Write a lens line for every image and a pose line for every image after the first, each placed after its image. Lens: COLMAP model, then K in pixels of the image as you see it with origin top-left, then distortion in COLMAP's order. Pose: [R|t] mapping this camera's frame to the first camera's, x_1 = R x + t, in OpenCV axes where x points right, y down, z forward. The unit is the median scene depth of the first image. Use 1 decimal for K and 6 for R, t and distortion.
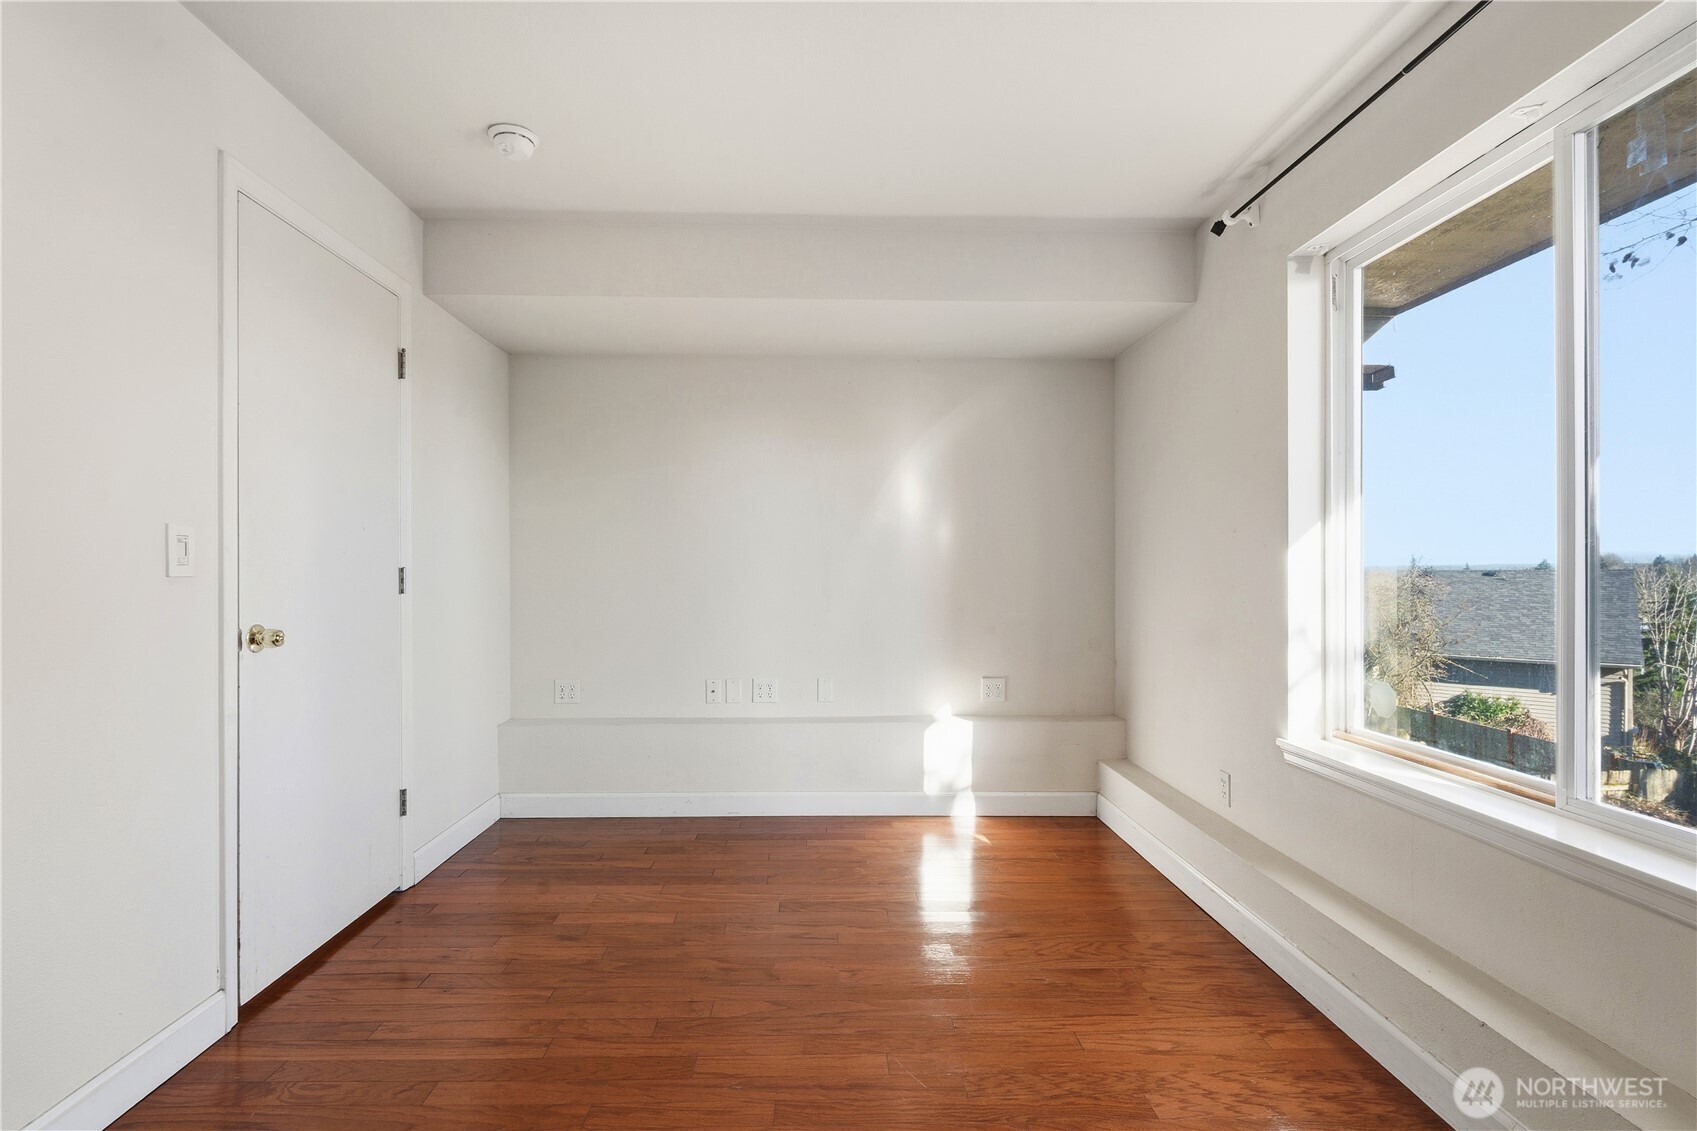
lens RADIAL K [[782.8, 0, 846.3], [0, 782.8, 569.9], [0, 0, 1]] dist [-0.003145, -0.000260]
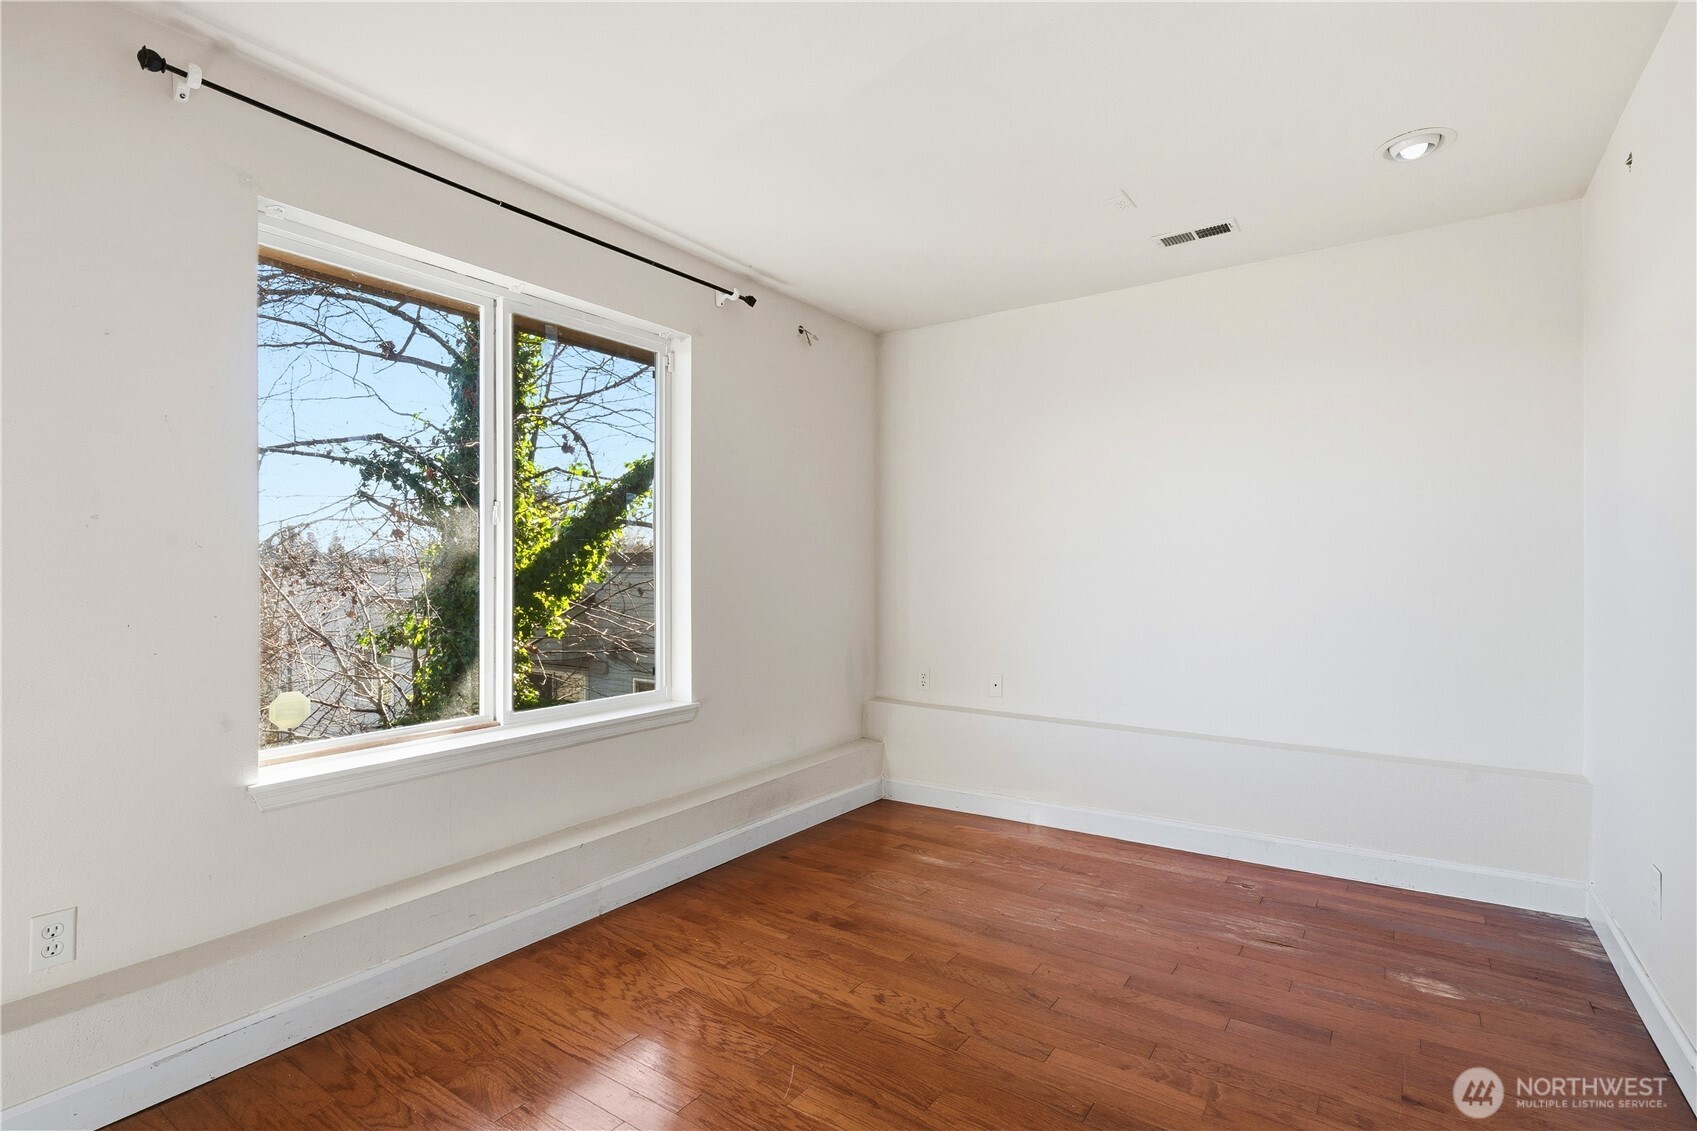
lens RADIAL K [[782.8, 0, 851.3], [0, 782.8, 566.9], [0, 0, 1]] dist [-0.003145, -0.000260]
pose [[-0.797098, 0.006661, 0.603814, -0.603016], [0.002182, 0.999964, -0.008151, -0.002888], [-0.603847, -0.005180, -0.797084, 1.800159]]
